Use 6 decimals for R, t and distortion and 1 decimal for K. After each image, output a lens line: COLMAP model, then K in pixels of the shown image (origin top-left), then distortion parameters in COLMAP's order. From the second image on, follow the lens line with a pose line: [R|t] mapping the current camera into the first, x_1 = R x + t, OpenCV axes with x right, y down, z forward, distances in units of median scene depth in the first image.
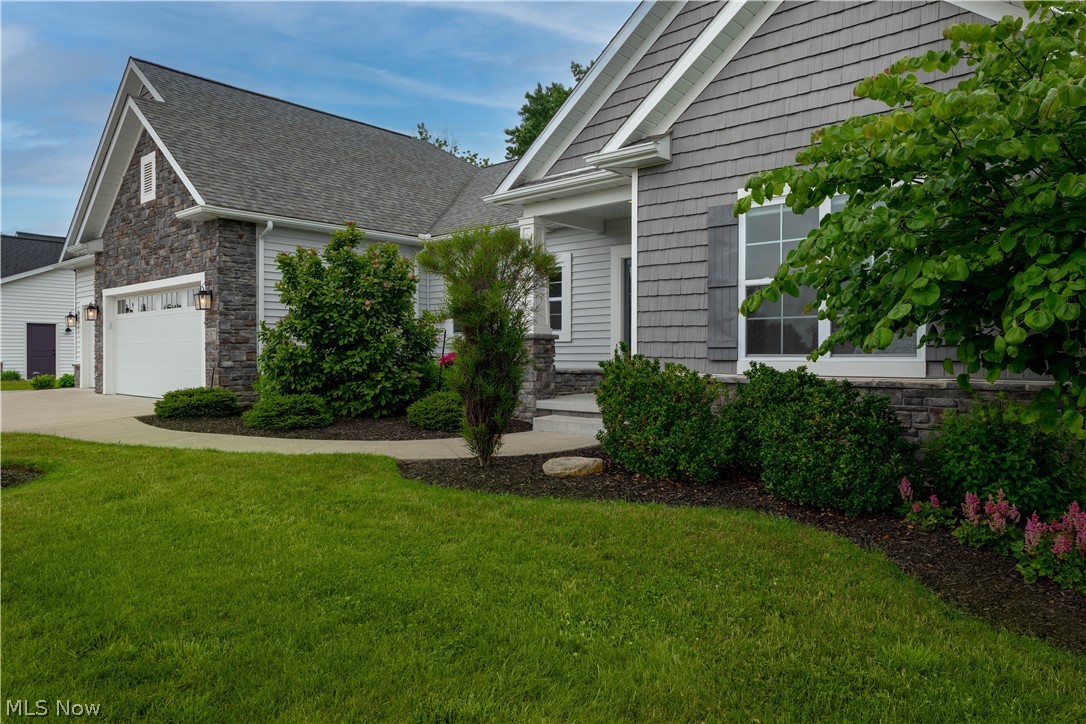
lens RADIAL K [[719.4, 0, 544.0], [0, 719.4, 364.1], [0, 0, 1]] dist [-0.012467, -0.004974]
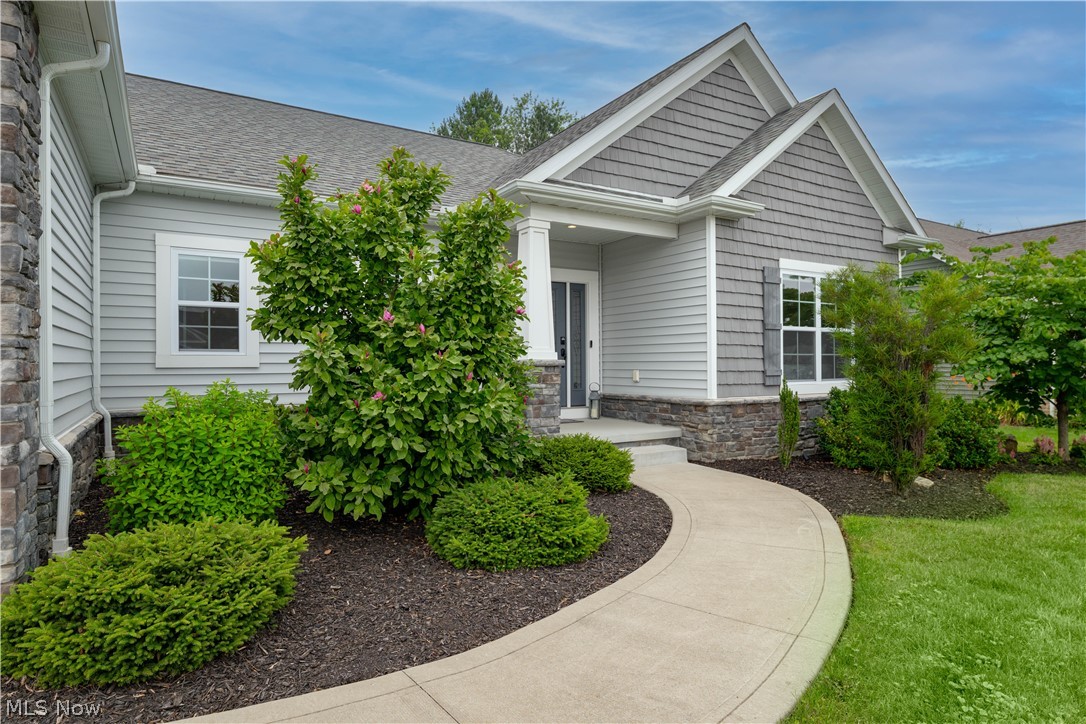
lens RADIAL K [[626.0, 0, 543.1], [0, 626.0, 363.2], [0, 0, 1]] dist [-0.005346, -0.000448]
pose [[0.295076, 0.005294, 0.955459, -0.727496], [0.013675, 0.999859, -0.009764, -0.030121], [-0.955376, 0.015947, 0.294962, 0.798546]]
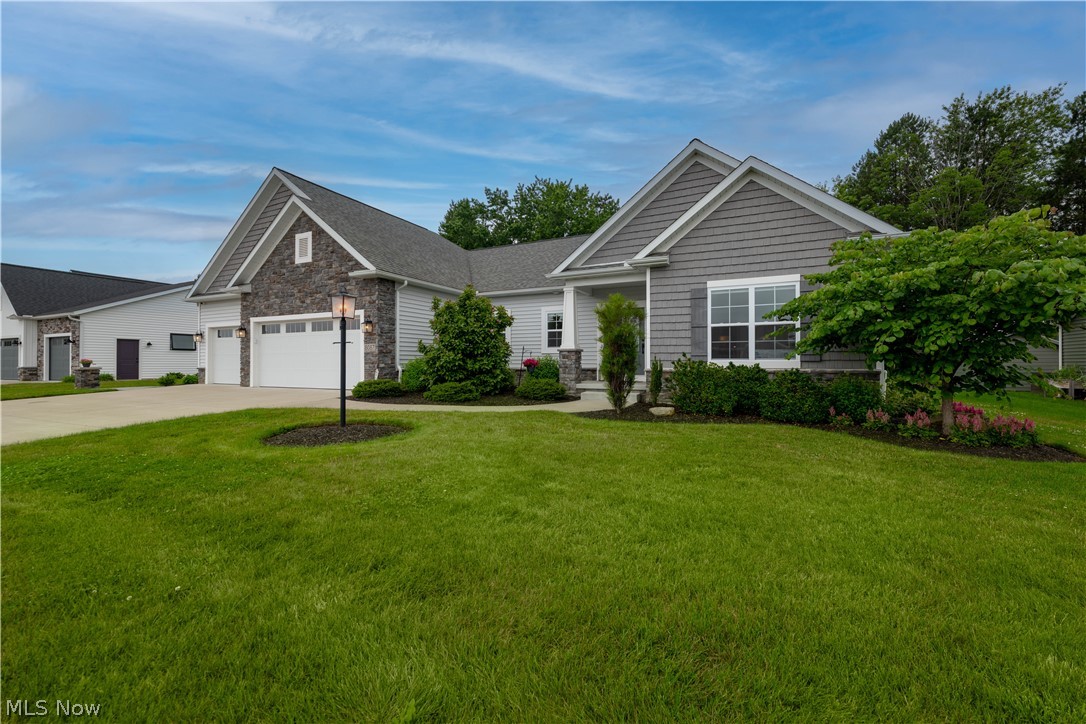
lens RADIAL K [[447.0, 0, 540.5], [0, 447.0, 359.7], [0, 0, 1]] dist [-0.000665, -0.000413]
pose [[0.962991, 0.001754, 0.269526, -0.416644], [0.004397, 0.999744, -0.022214, 0.012177], [-0.269496, 0.022576, 0.962737, -0.103448]]
